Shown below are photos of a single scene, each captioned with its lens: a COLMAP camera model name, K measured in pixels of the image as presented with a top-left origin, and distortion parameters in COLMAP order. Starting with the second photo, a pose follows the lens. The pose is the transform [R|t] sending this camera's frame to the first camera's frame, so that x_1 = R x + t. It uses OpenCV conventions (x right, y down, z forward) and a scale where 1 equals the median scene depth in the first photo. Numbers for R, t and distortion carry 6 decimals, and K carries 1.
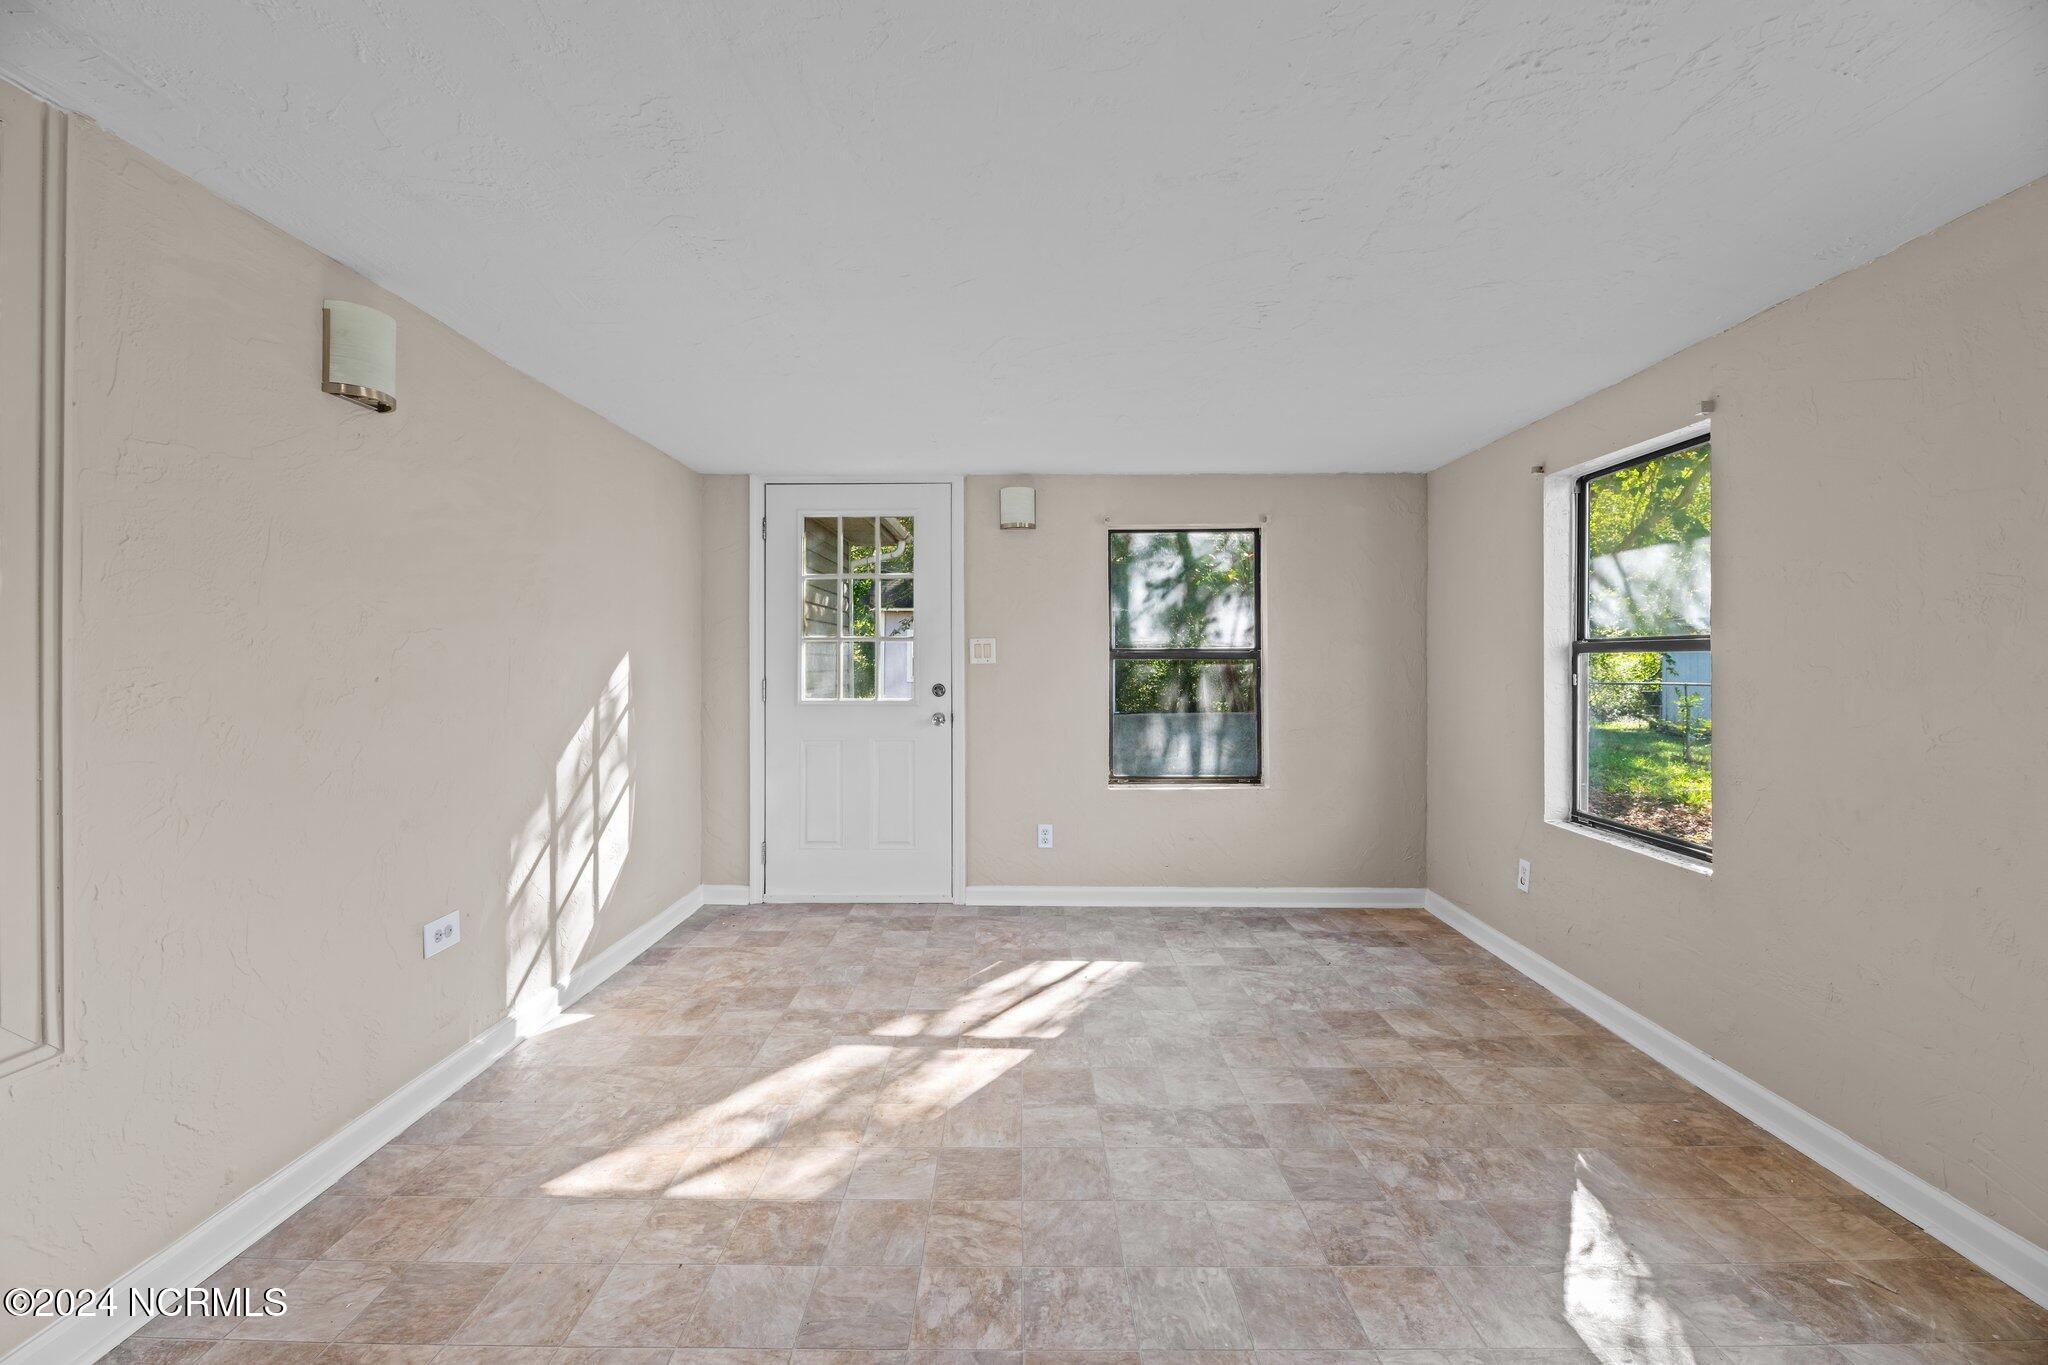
lens RADIAL K [[831.0, 0, 1029.1], [0, 831.0, 656.7], [0, 0, 1]] dist [-0.001284, -0.001821]
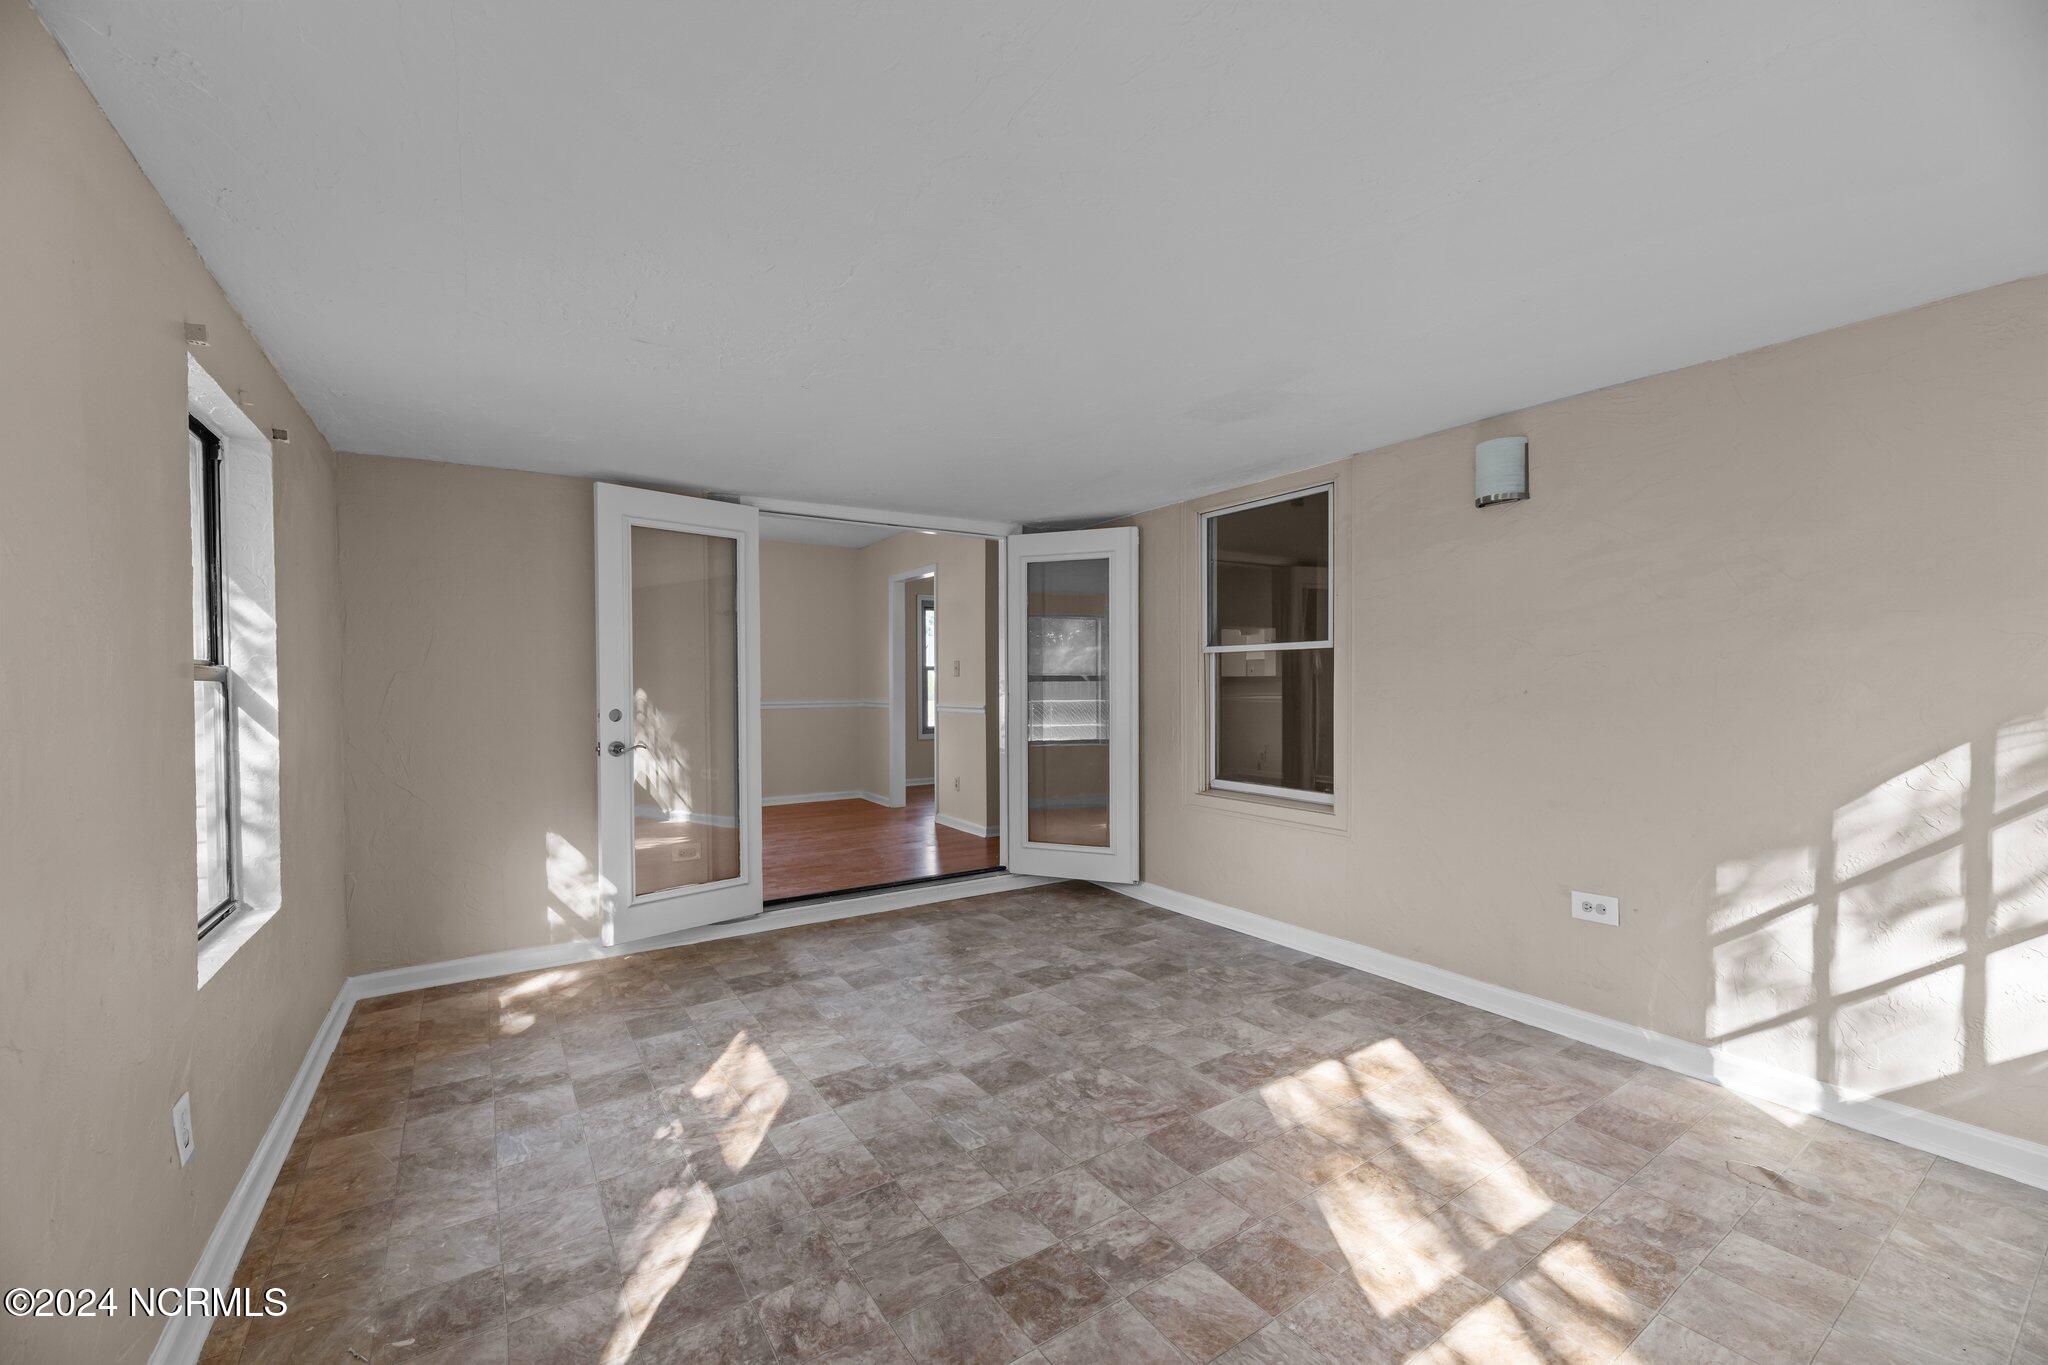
lens RADIAL K [[831.0, 0, 1026.8], [0, 831.0, 696.3], [0, 0, 1]] dist [-0.001284, -0.001821]
pose [[-0.831449, 0.018829, -0.555282, 0.707920], [0.014332, 0.999820, 0.012443, 0.003578], [0.555416, 0.002388, -0.831569, 1.735022]]
